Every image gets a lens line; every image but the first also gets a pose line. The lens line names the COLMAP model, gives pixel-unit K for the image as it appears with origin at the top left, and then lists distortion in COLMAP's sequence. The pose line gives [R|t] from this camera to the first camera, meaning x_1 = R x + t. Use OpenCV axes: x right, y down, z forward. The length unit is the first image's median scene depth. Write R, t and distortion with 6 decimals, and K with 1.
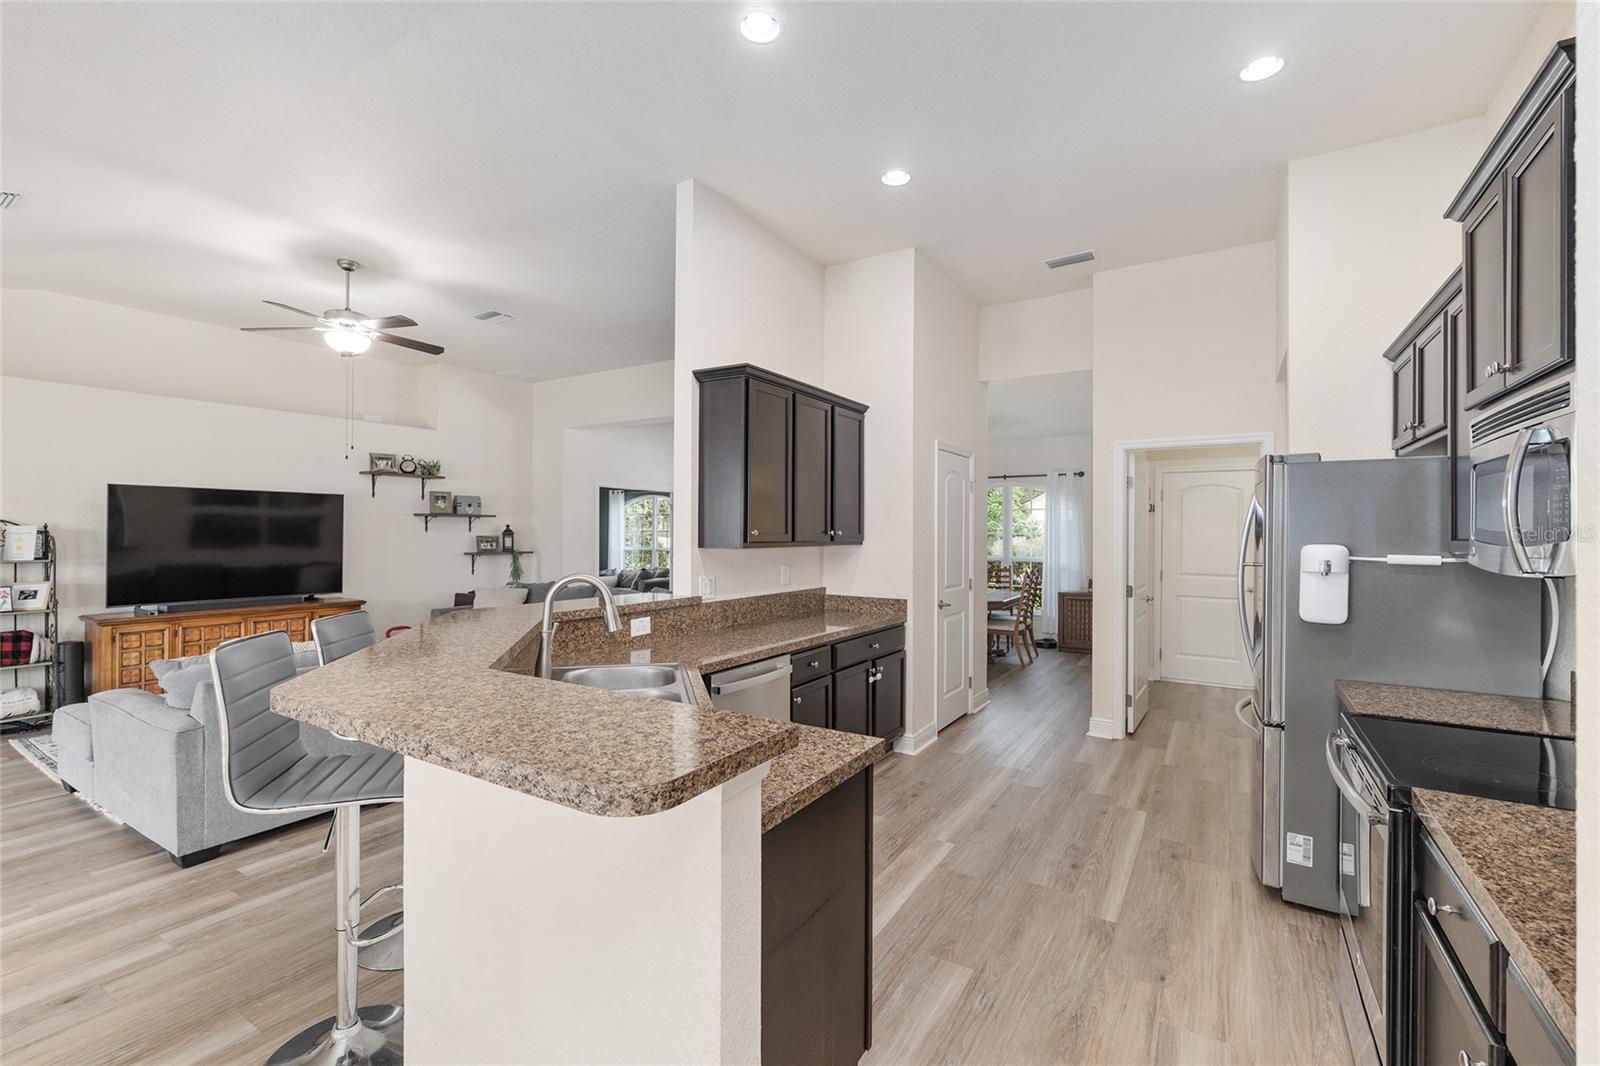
lens RADIAL K [[695.7, 0, 794.8], [0, 695.7, 534.6], [0, 0, 1]] dist [0.000571, 0.000444]
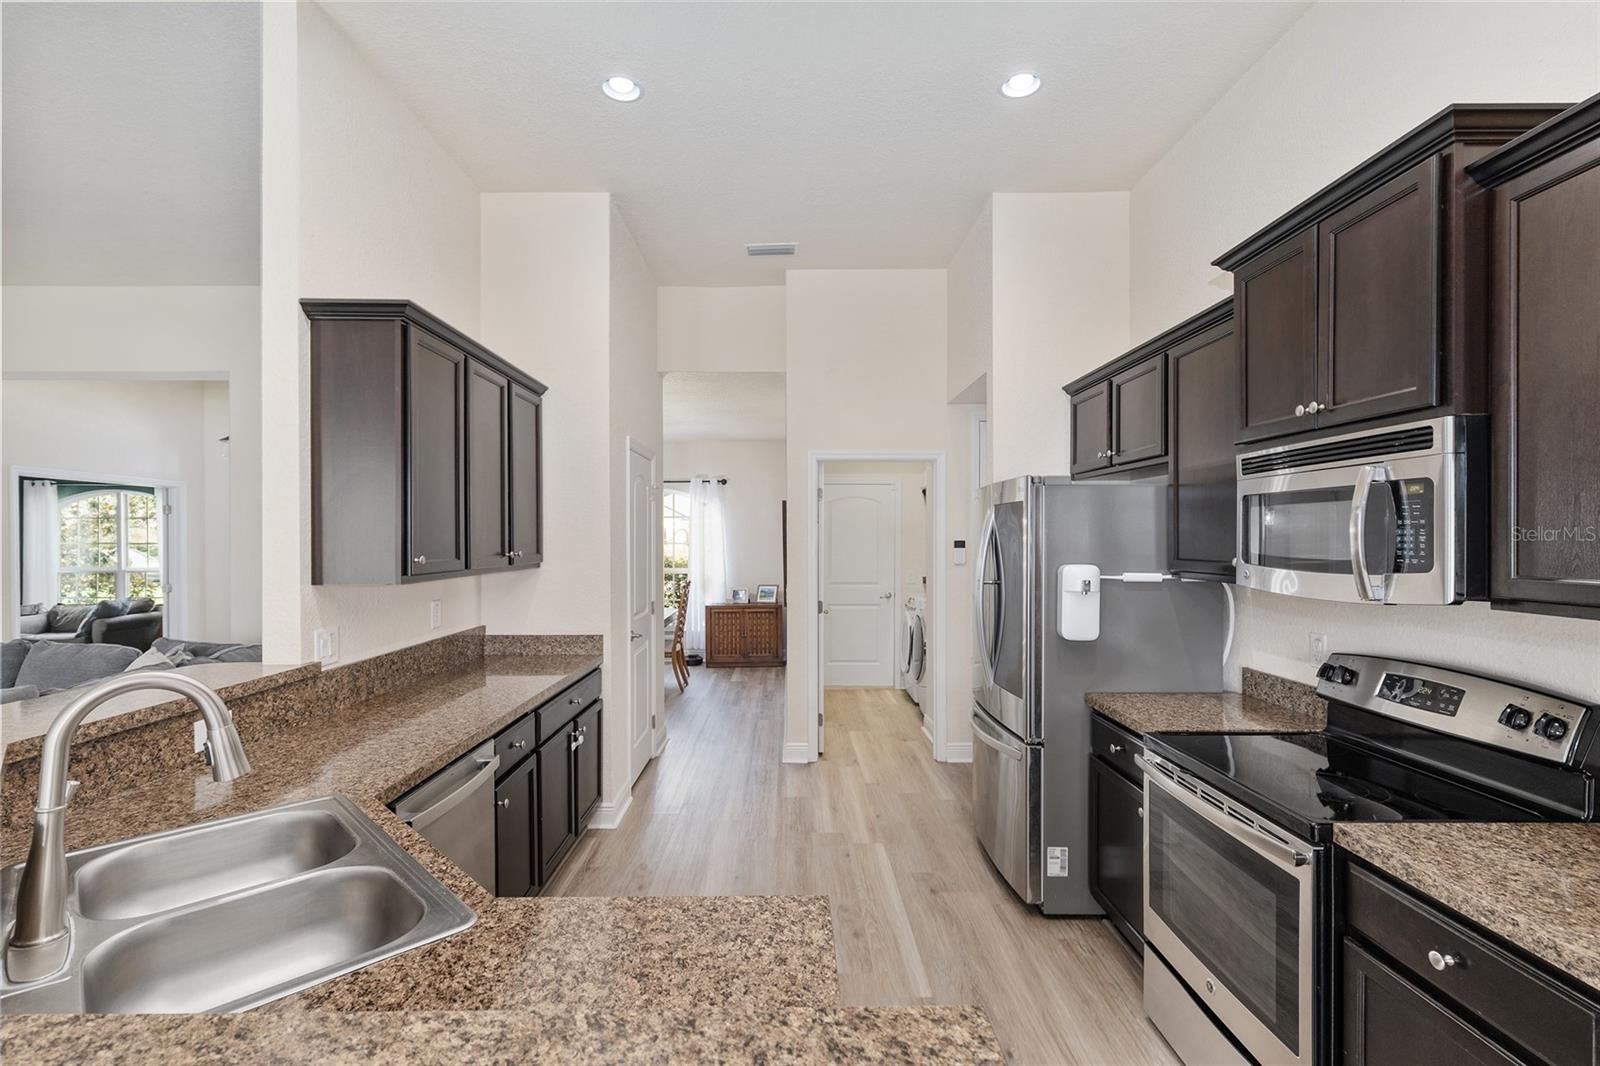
lens RADIAL K [[734.2, 0, 795.6], [0, 734.2, 541.8], [0, 0, 1]] dist [0.001442, 0.000440]
pose [[0.842758, -0.009871, 0.538202, -0.119572], [0.007959, 0.999951, 0.005877, -0.018914], [-0.538234, -0.000670, 0.842795, 0.197947]]
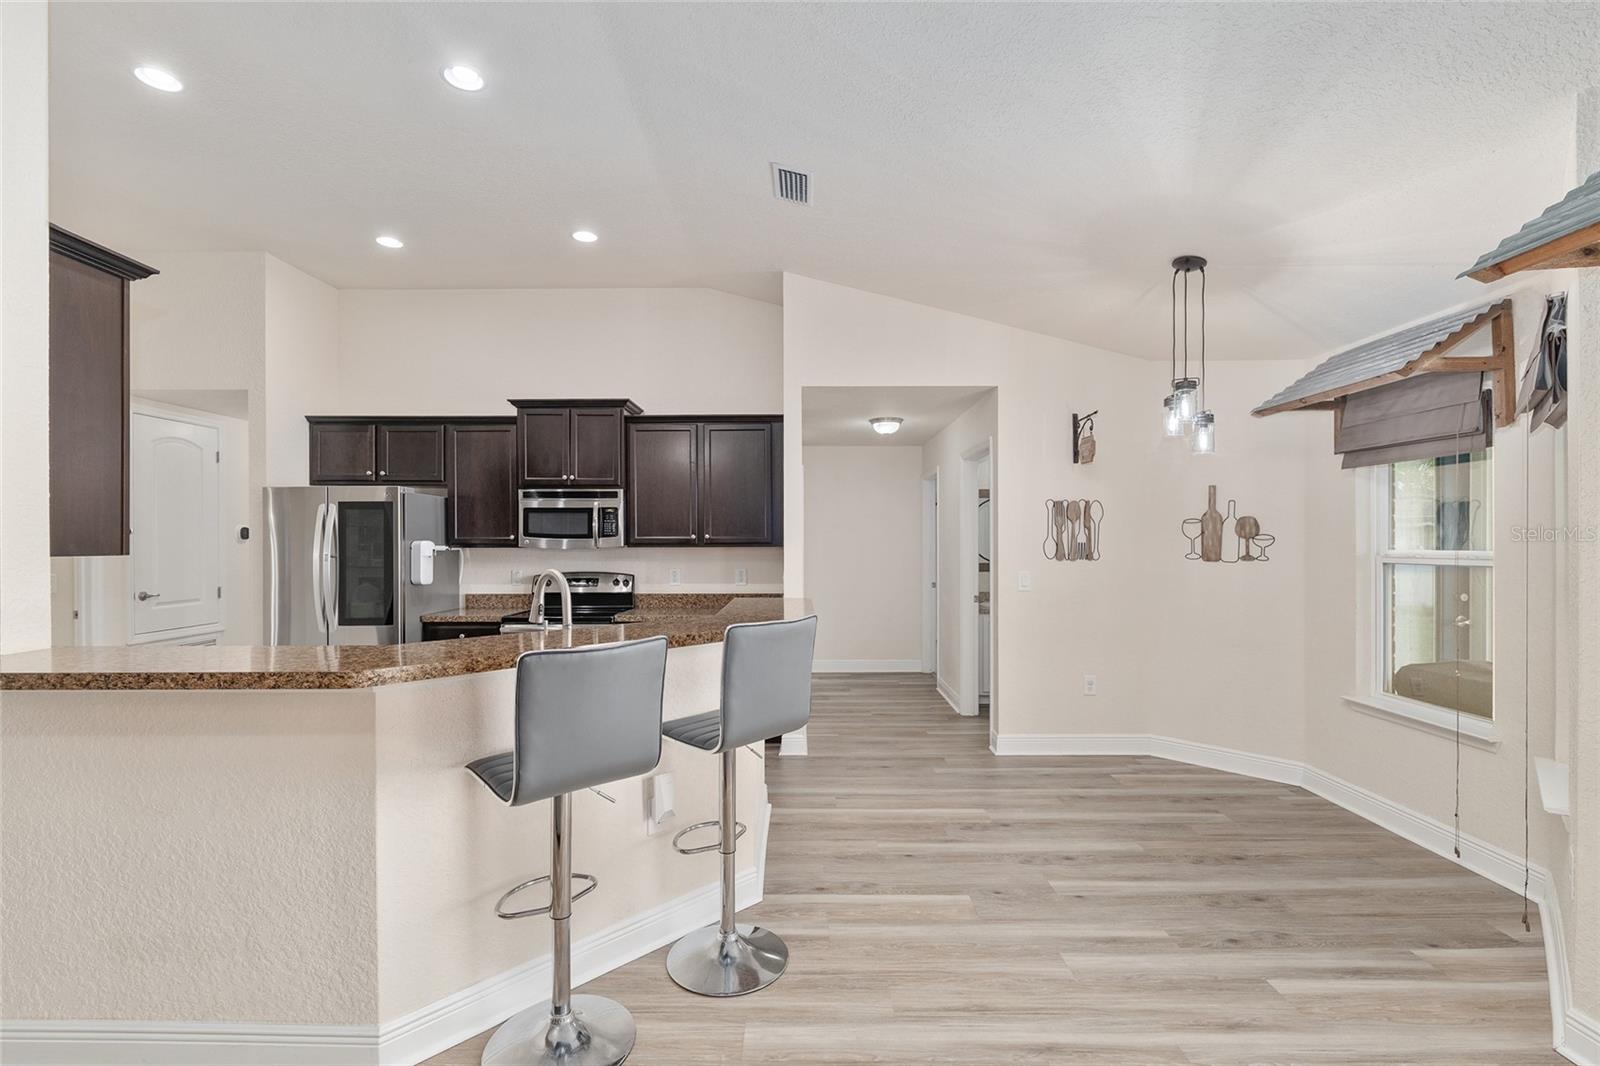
lens RADIAL K [[695.7, 0, 794.8], [0, 695.7, 534.6], [0, 0, 1]] dist [0.000571, 0.000444]
pose [[-0.520581, -0.002349, 0.853809, -0.819444], [0.001569, 0.999992, 0.003708, -0.004701], [-0.853811, 0.003269, -0.520573, 0.720227]]
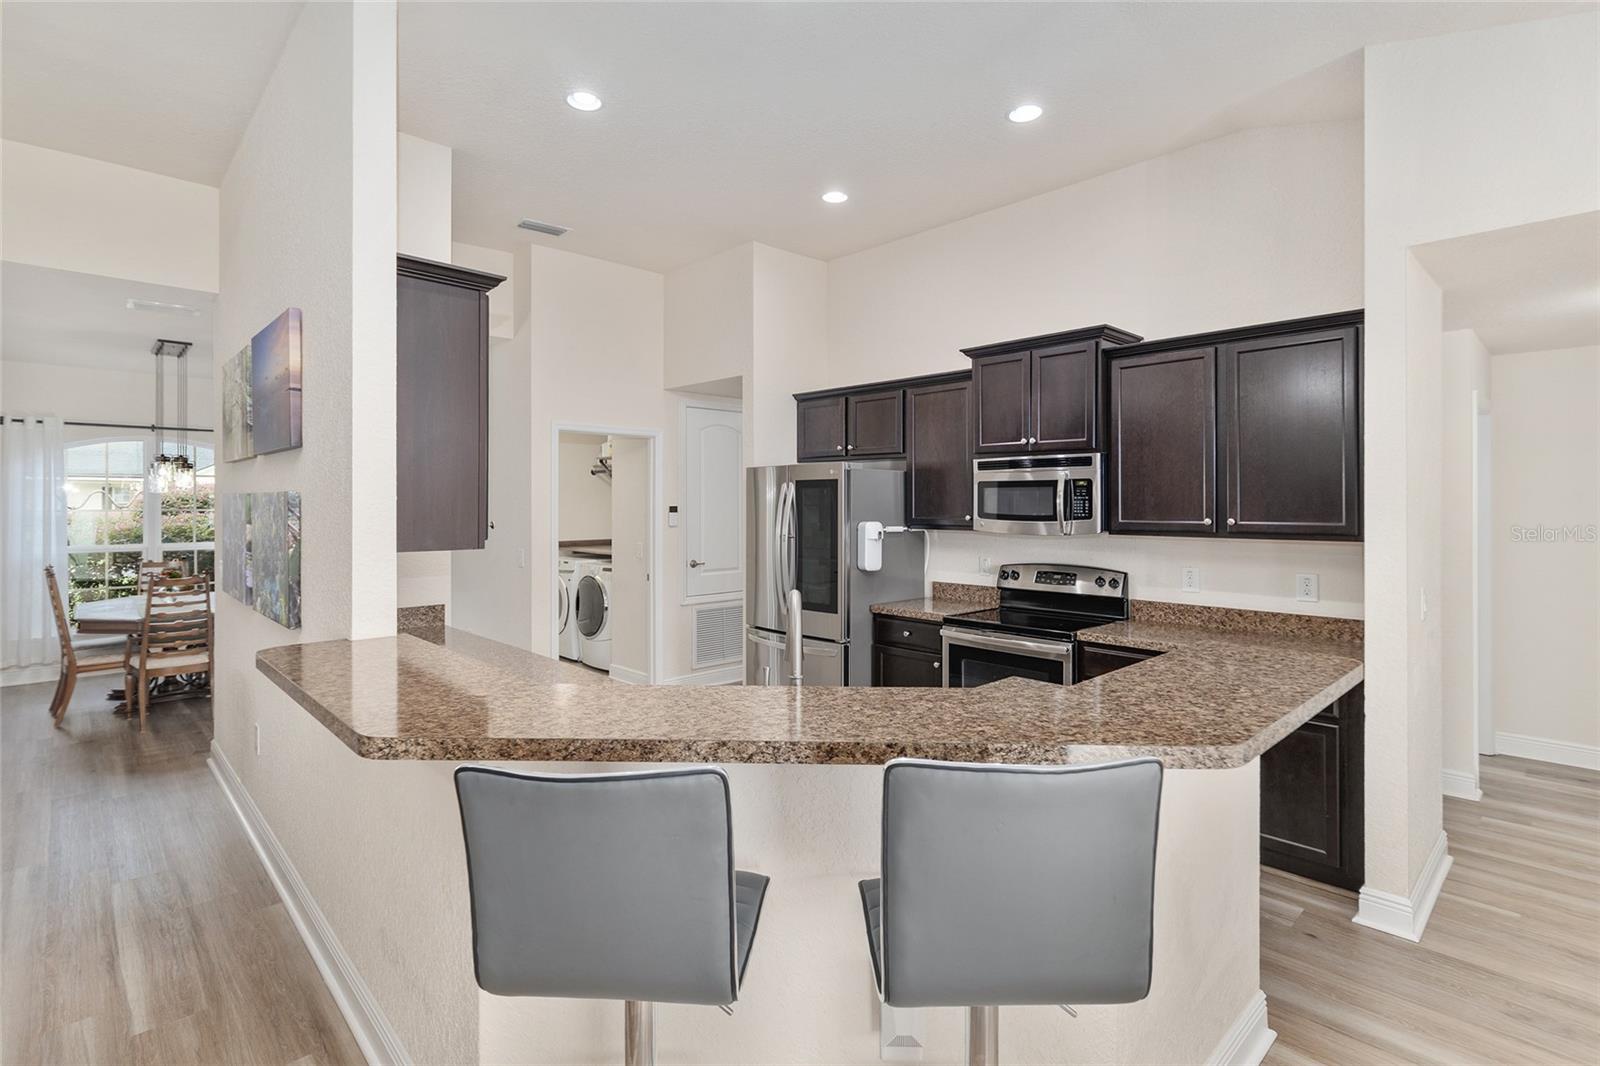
lens RADIAL K [[754.8, 0, 811.2], [0, 754.8, 500.3], [0, 0, 1]] dist [0.001629, -0.000491]
pose [[0.232307, -0.002521, 0.972639, -0.619206], [0.004681, 0.999988, 0.001474, -0.024485], [-0.972631, 0.004211, 0.232316, 0.472466]]
